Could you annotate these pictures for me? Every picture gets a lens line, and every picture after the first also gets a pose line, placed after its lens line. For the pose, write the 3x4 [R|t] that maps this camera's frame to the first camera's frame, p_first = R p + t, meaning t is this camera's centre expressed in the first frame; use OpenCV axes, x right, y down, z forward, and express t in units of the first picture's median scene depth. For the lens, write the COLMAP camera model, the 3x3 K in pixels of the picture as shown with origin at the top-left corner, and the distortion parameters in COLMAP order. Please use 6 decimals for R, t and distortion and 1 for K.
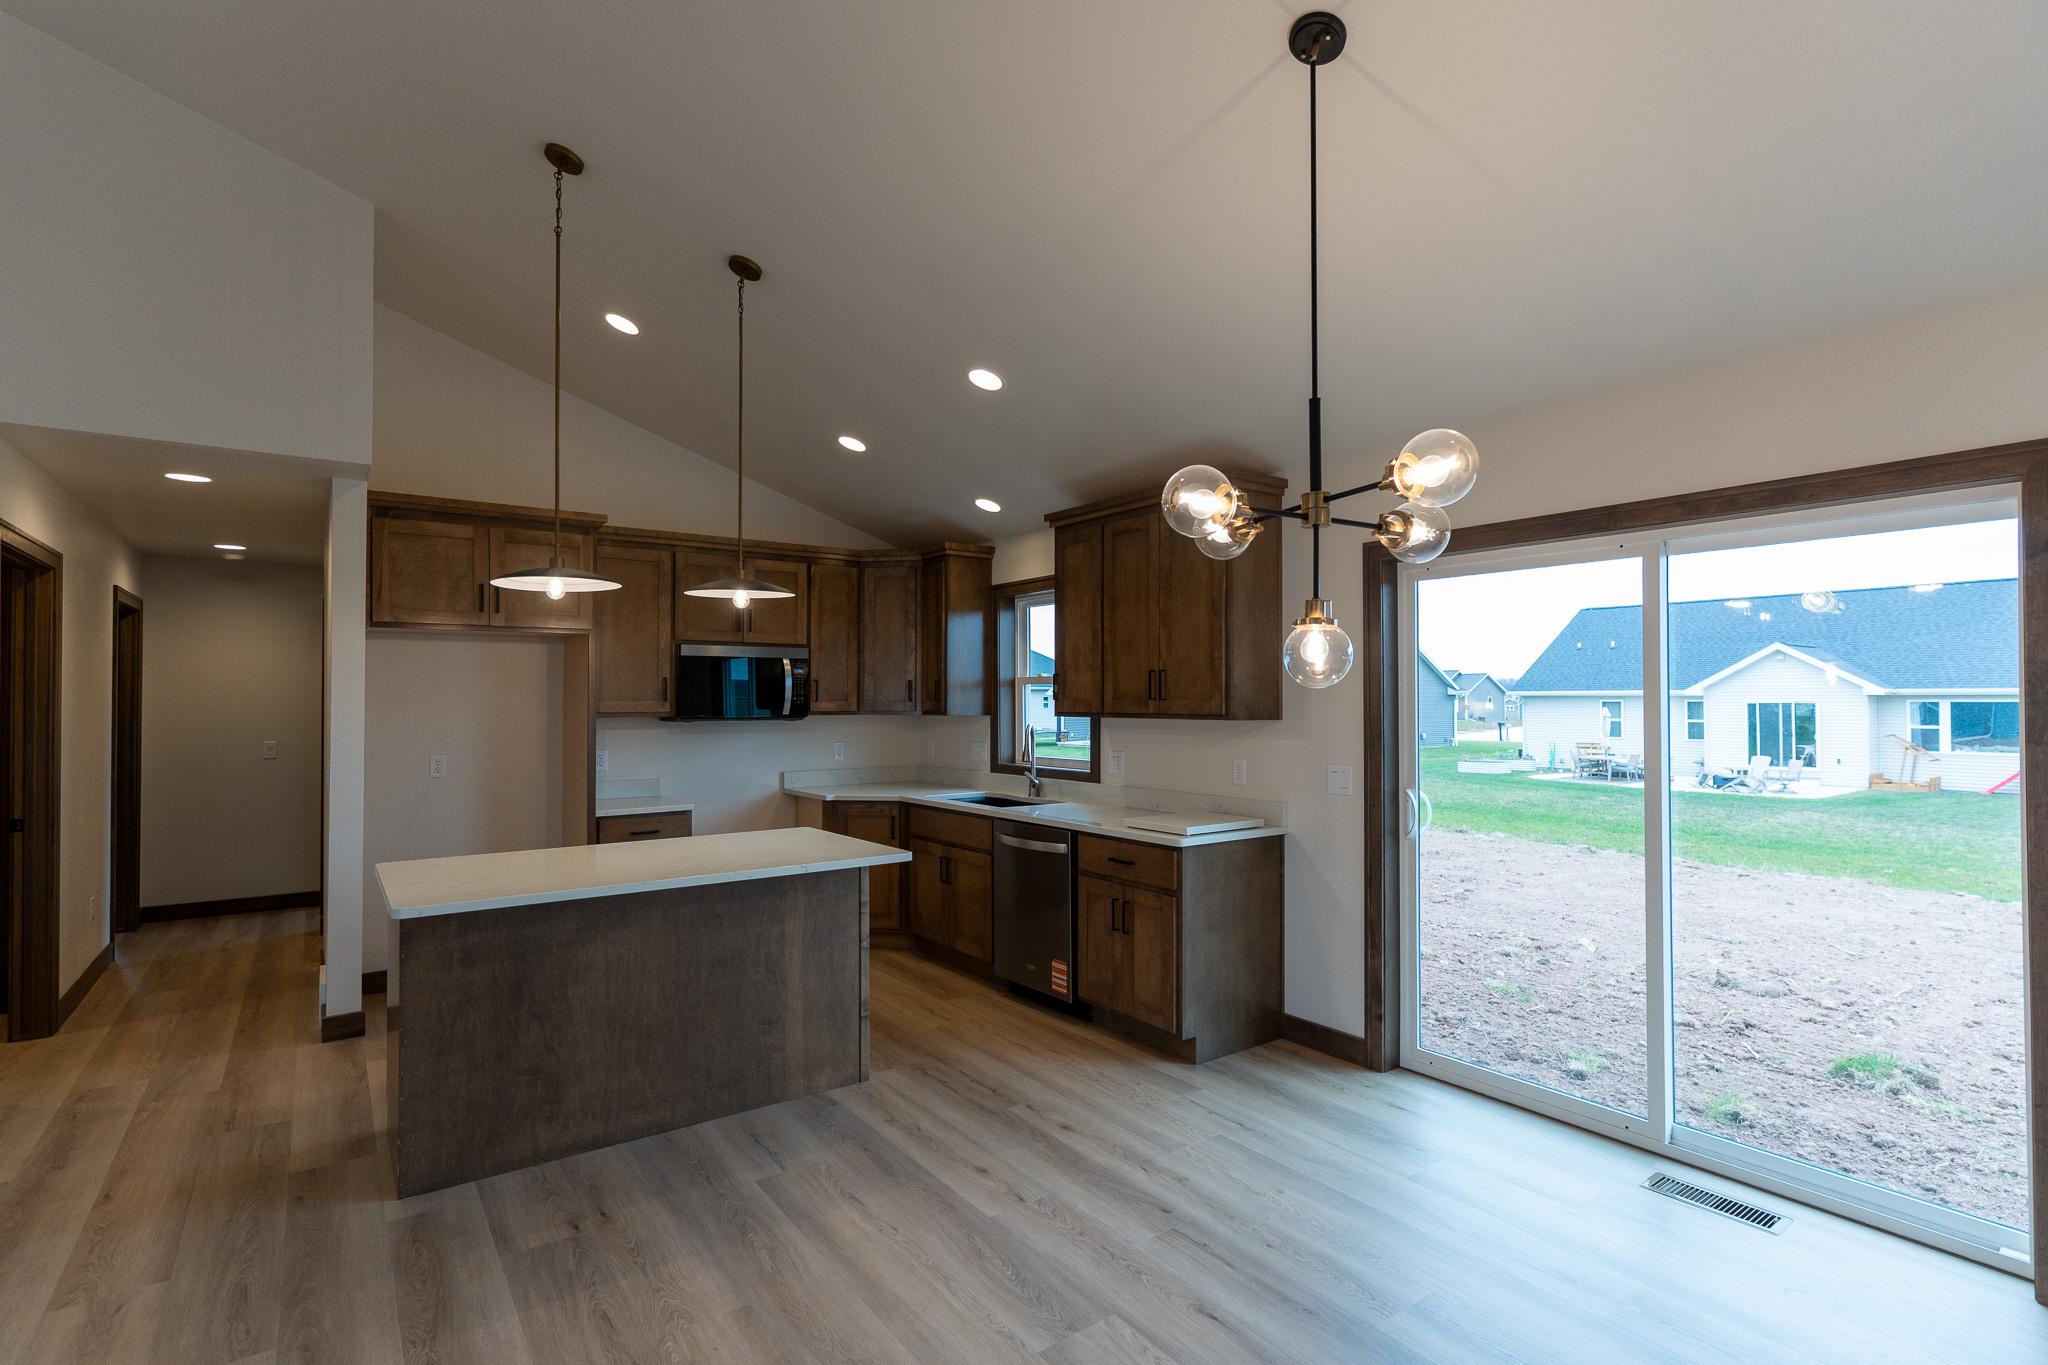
lens RADIAL K [[982.1, 0, 1024.5], [0, 982.1, 687.8], [0, 0, 1]] dist [0.004594, -0.000320]
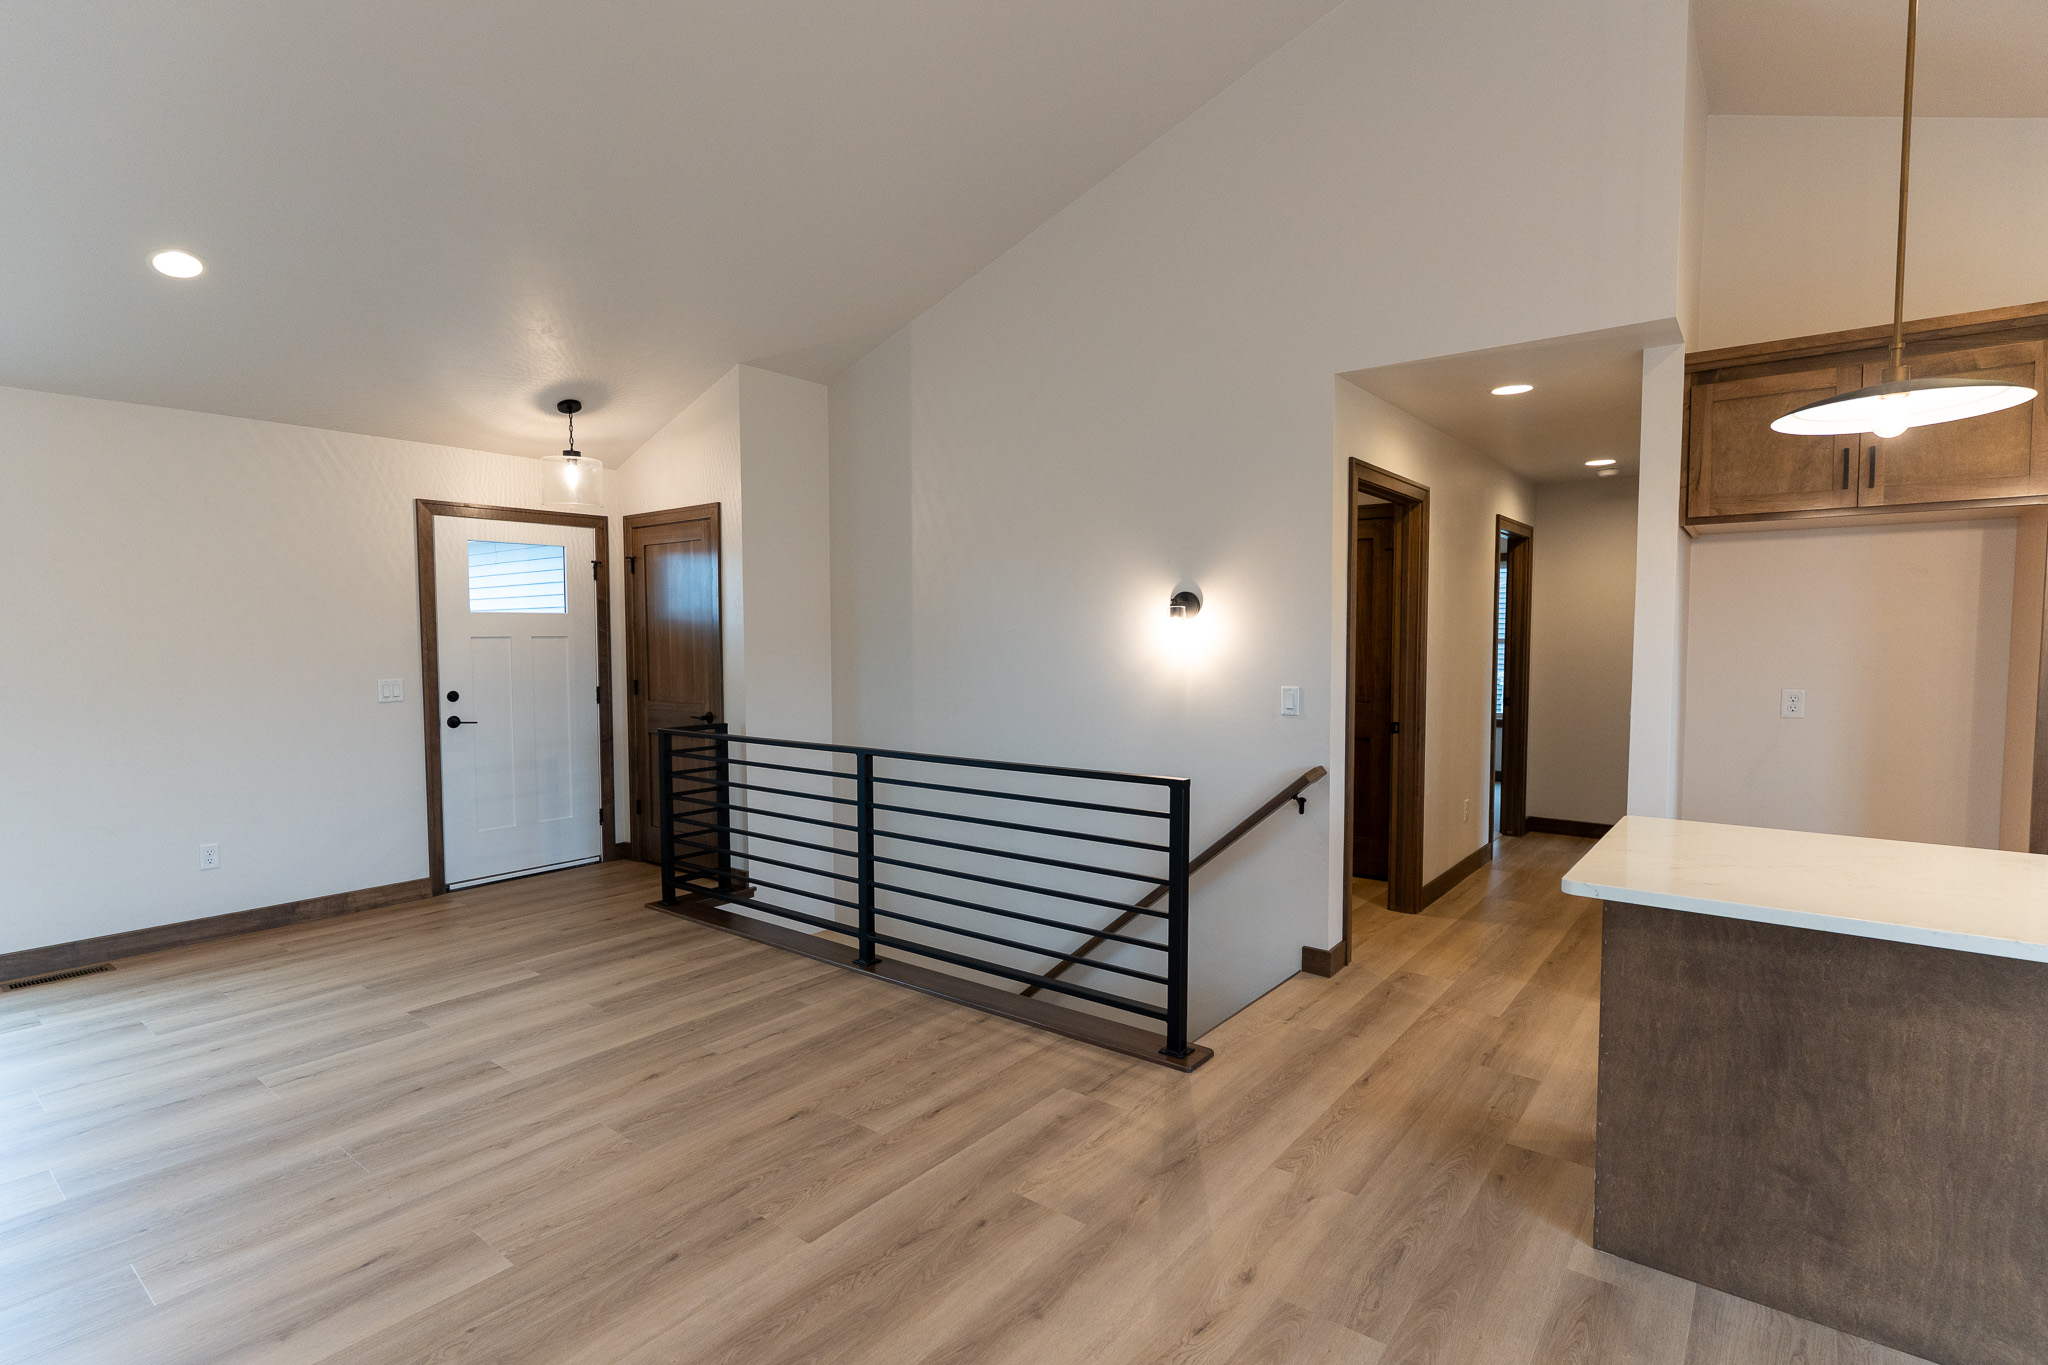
lens RADIAL K [[982.1, 0, 988.4], [0, 982.1, 693.3], [0, 0, 1]] dist [0.004594, -0.000320]
pose [[0.263494, 0.055568, -0.963059, -0.024834], [0.013150, 0.998040, 0.061184, 0.019048], [0.964571, -0.028786, 0.262247, 0.228601]]
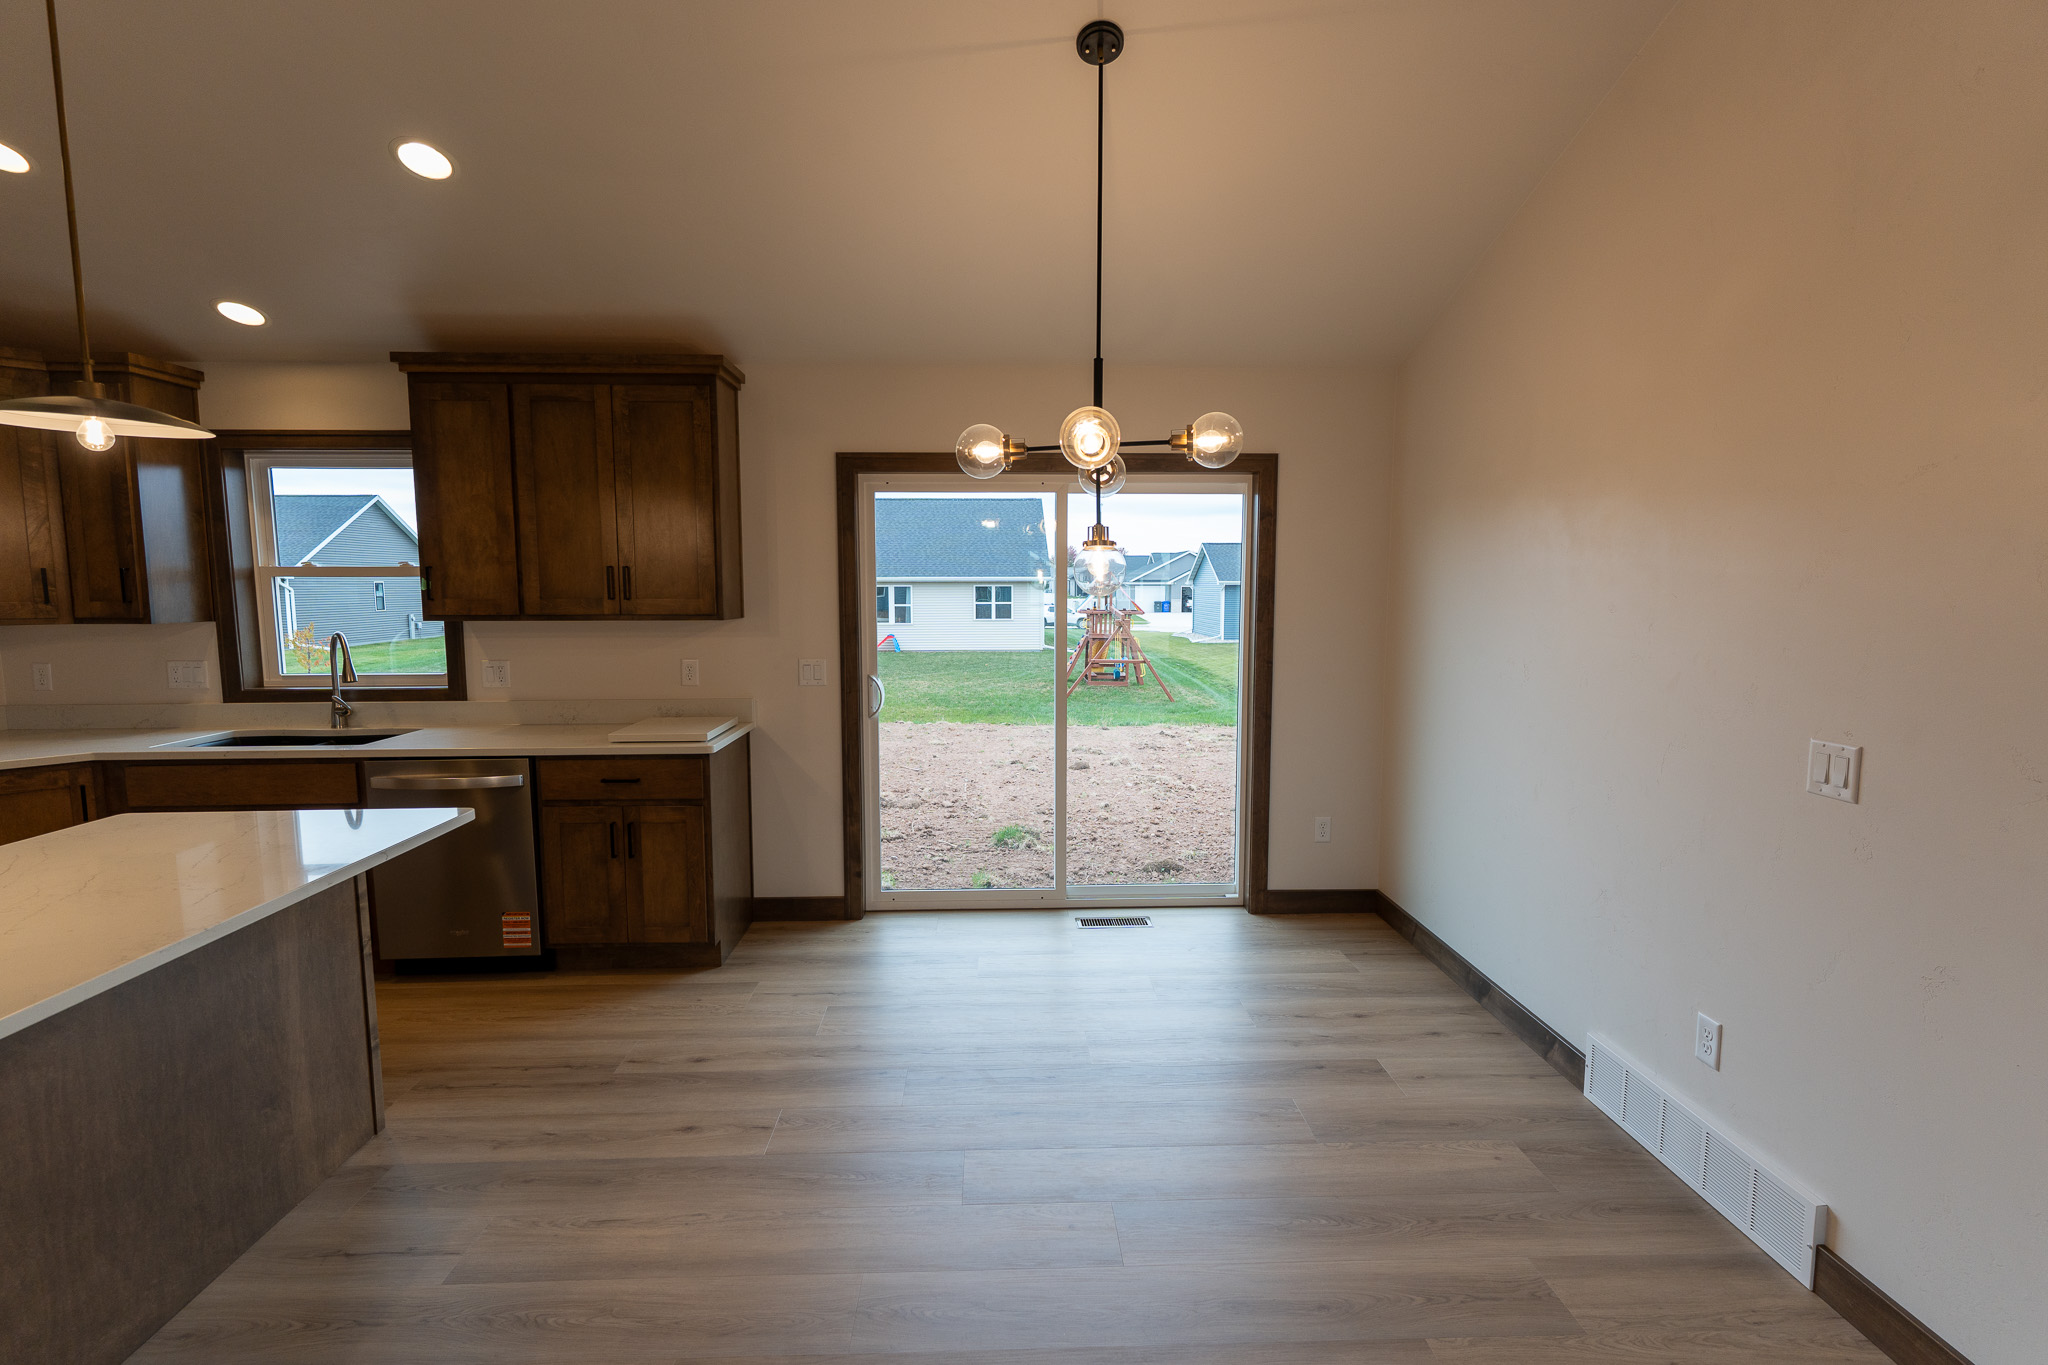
lens RADIAL K [[982.1, 0, 1023.9], [0, 982.1, 683.0], [0, 0, 1]] dist [0.004594, -0.000320]
pose [[0.559357, -0.084165, 0.824643, -0.404425], [-0.009057, 0.994152, 0.107610, -0.011570], [-0.828877, -0.067661, 0.555324, 0.187795]]
